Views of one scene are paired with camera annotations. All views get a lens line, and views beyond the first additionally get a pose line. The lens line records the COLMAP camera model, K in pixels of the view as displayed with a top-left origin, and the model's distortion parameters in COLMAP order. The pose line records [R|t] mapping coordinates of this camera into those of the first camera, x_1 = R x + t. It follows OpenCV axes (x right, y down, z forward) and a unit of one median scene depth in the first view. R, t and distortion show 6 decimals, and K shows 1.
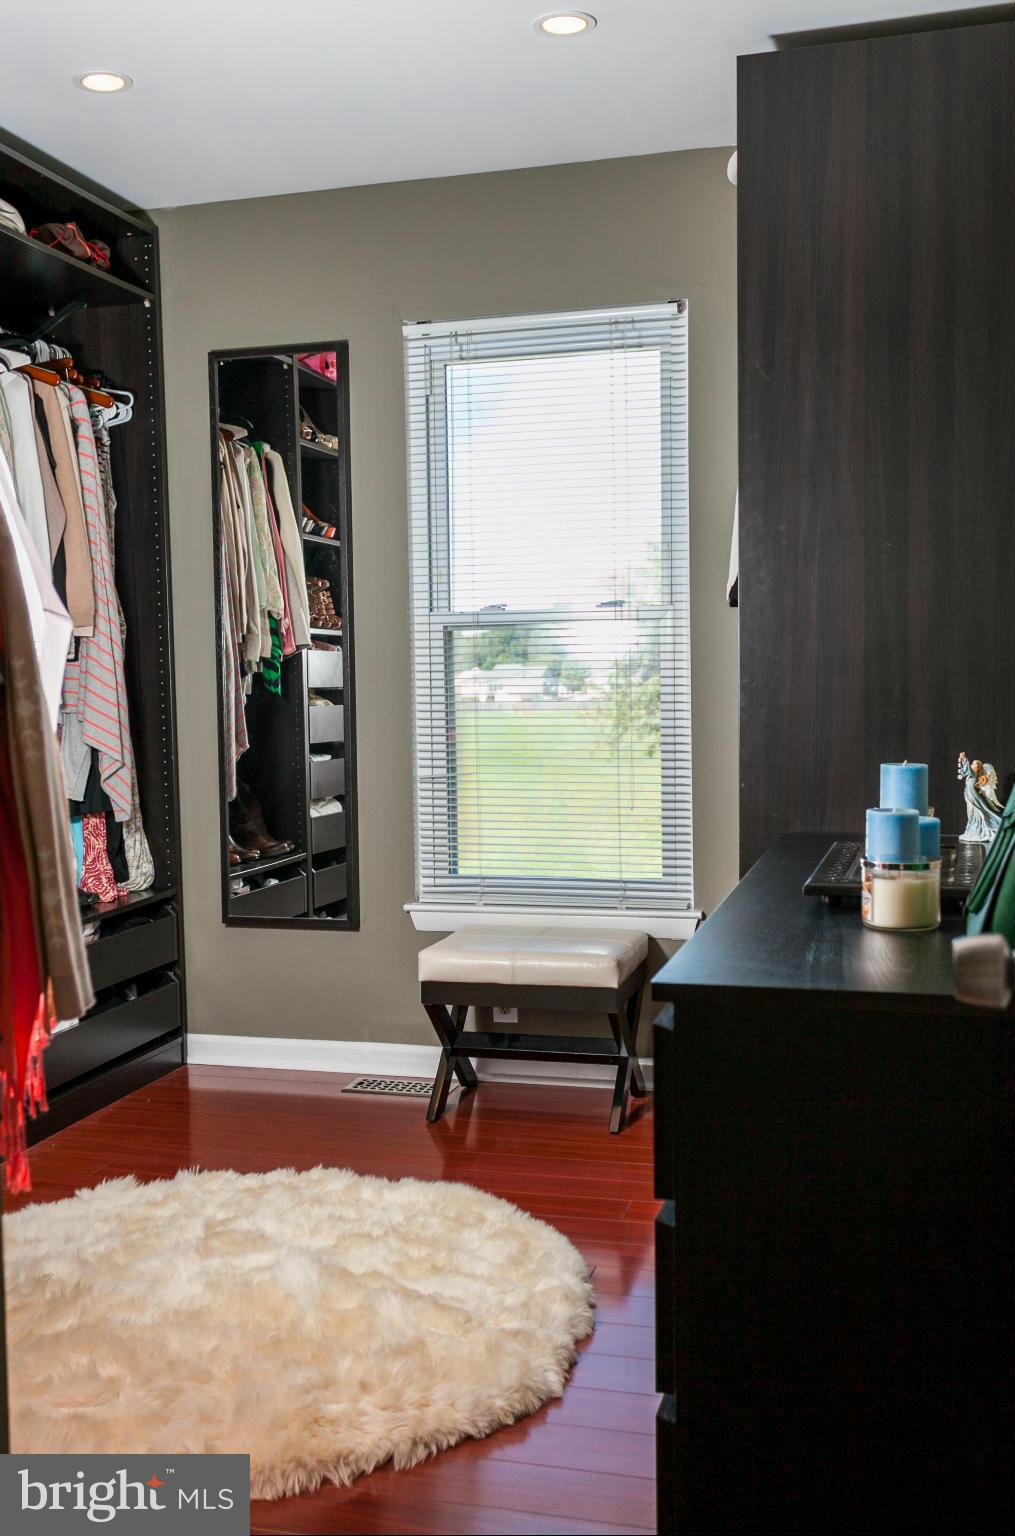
lens RADIAL K [[1528.5, 0, 507.5], [0, 1528.5, 768.0], [0, 0, 1]] dist [0.001758, 0.009210]
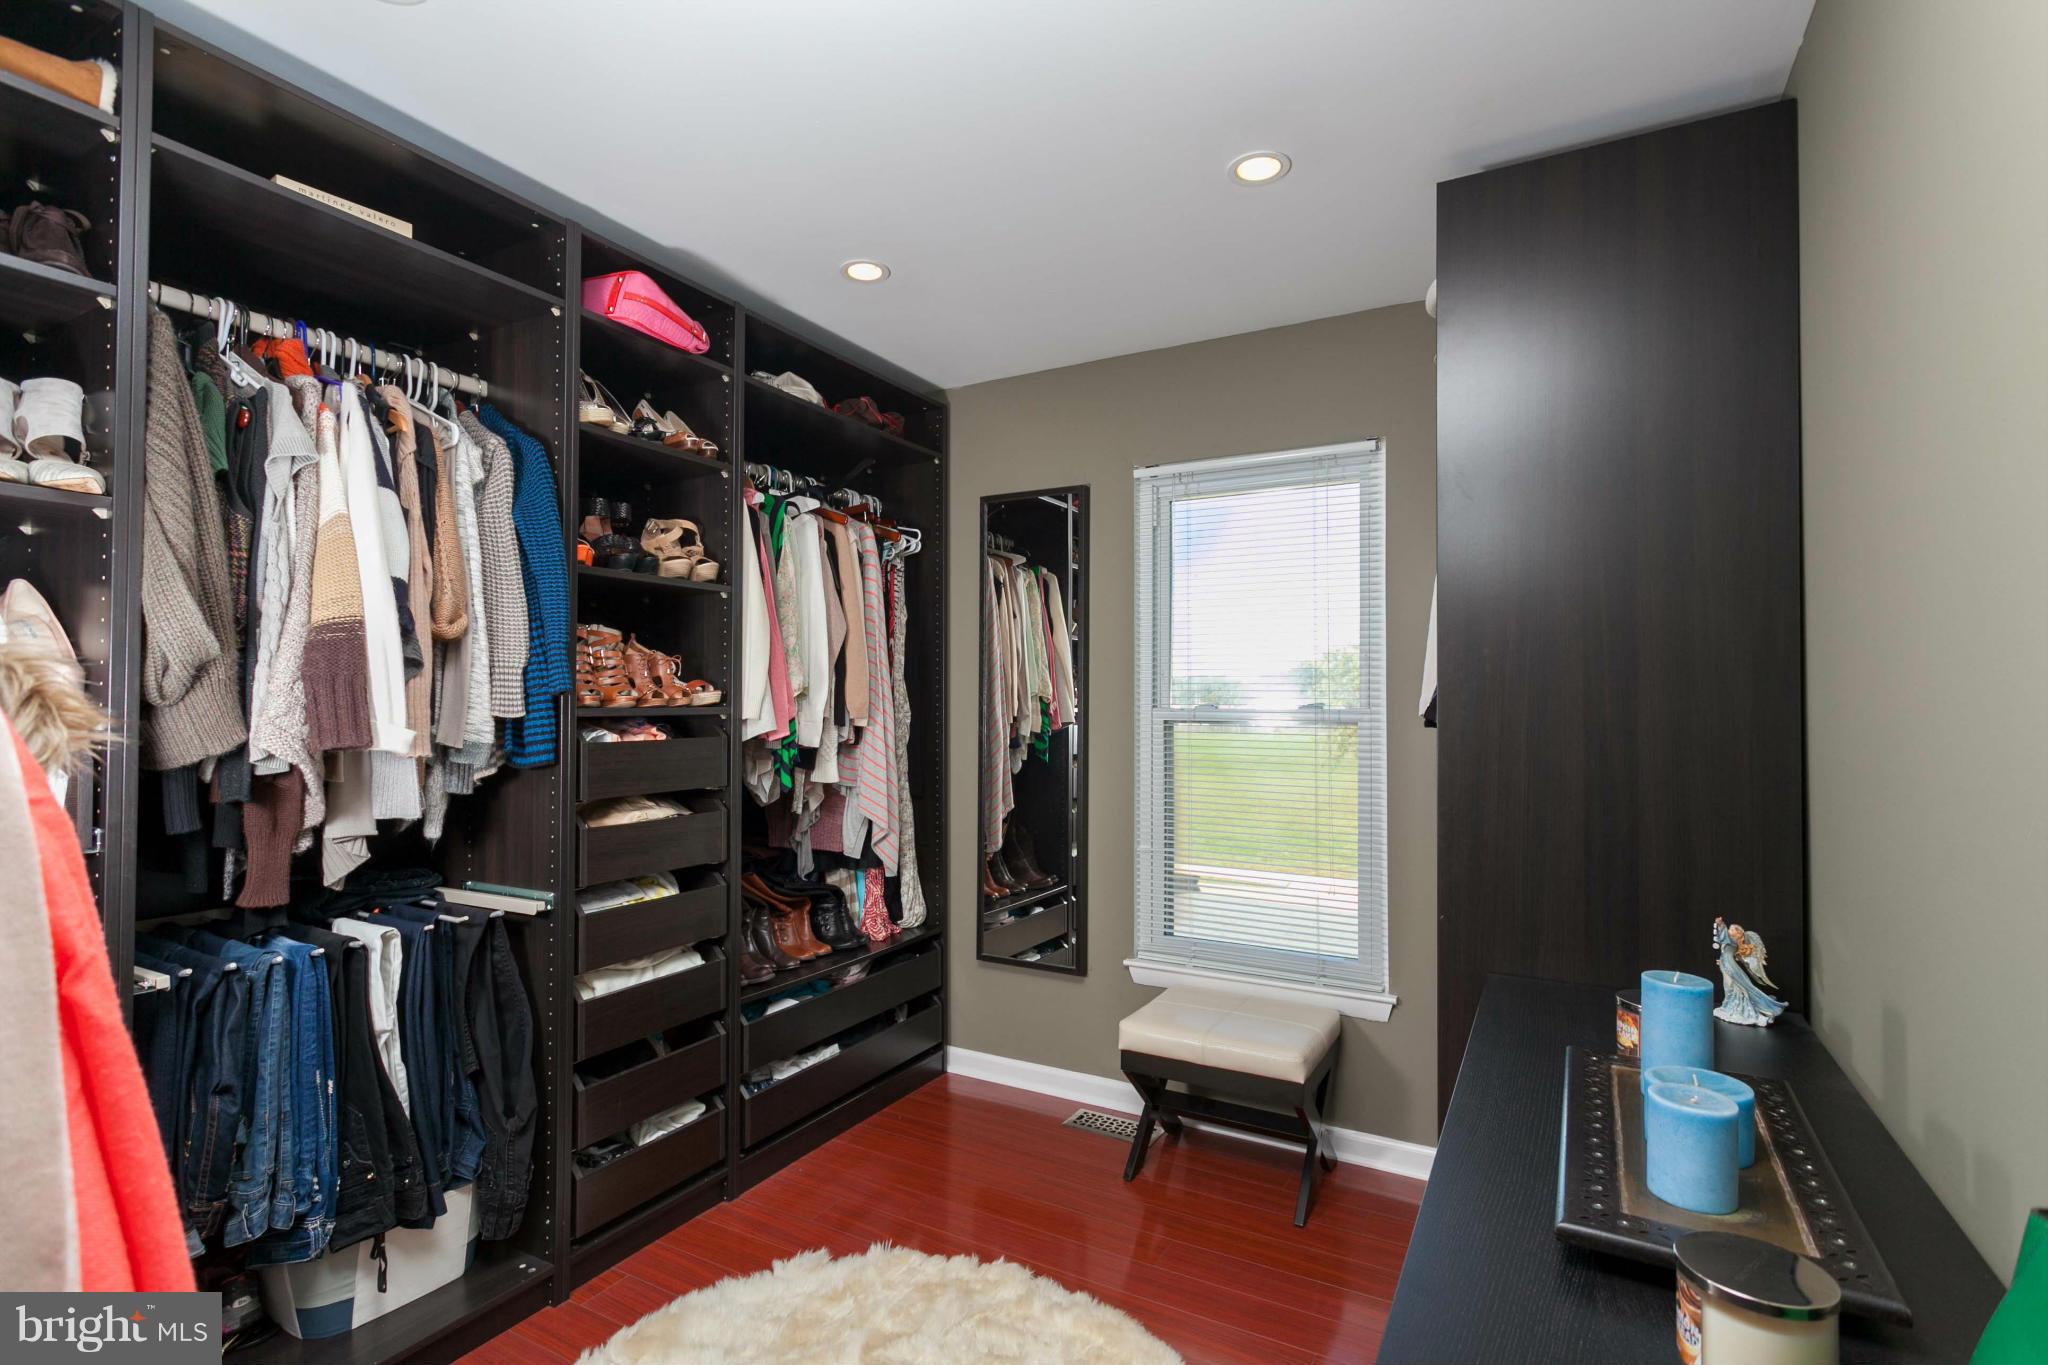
lens RADIAL K [[994.7, 0, 1024.0], [0, 994.7, 682.5], [0, 0, 1]] dist [-0.001088, 0.000521]
pose [[0.972076, 0.014852, -0.234195, 0.032114], [-0.036344, 0.995482, -0.087723, -0.050901], [0.231834, 0.093785, 0.968224, 0.236592]]
